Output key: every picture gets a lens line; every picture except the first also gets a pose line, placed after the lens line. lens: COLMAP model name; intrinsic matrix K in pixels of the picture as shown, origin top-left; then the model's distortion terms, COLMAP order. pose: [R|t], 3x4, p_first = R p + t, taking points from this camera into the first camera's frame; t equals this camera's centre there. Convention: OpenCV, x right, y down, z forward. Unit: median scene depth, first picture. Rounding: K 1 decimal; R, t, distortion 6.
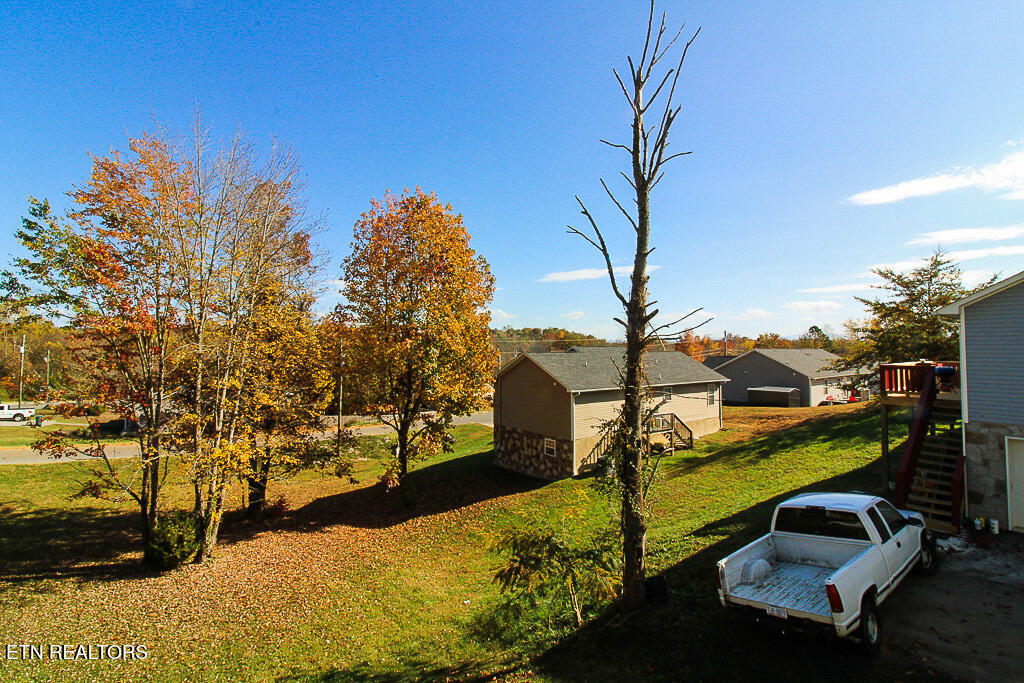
lens RADIAL K [[473.5, 0, 509.4], [0, 473.5, 327.4], [0, 0, 1]] dist [0.003699, -0.015779]
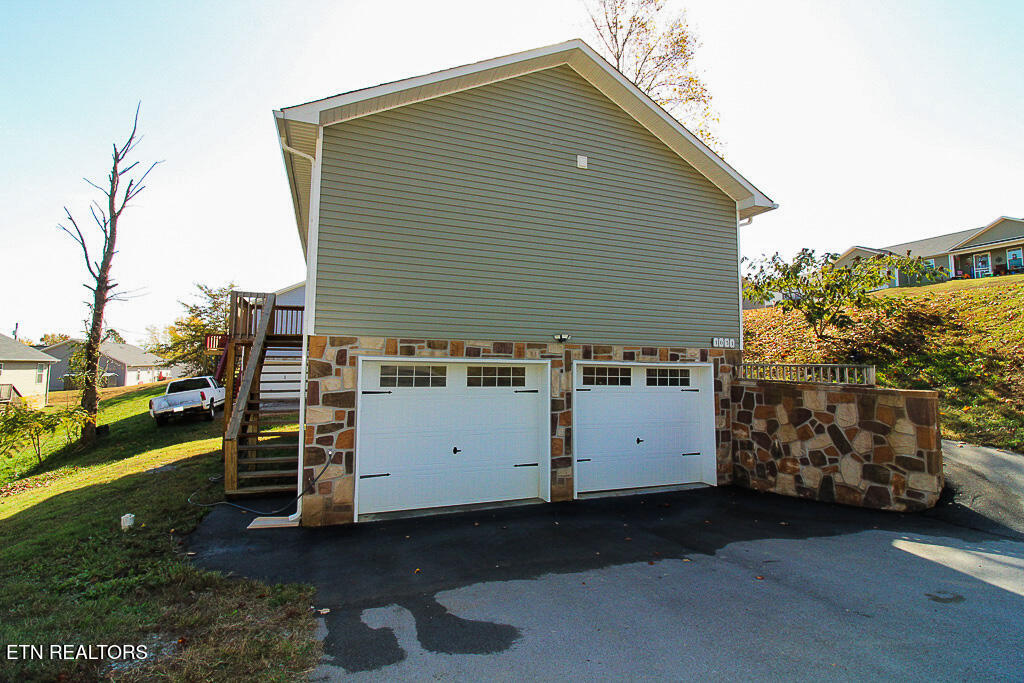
lens RADIAL K [[473.5, 0, 509.4], [0, 473.5, 327.4], [0, 0, 1]] dist [0.003699, -0.015779]
pose [[0.270972, 0.084205, 0.958897, -0.999436], [-0.059450, 0.995729, -0.070639, 0.167666], [-0.960749, -0.037866, 0.274821, -0.975465]]
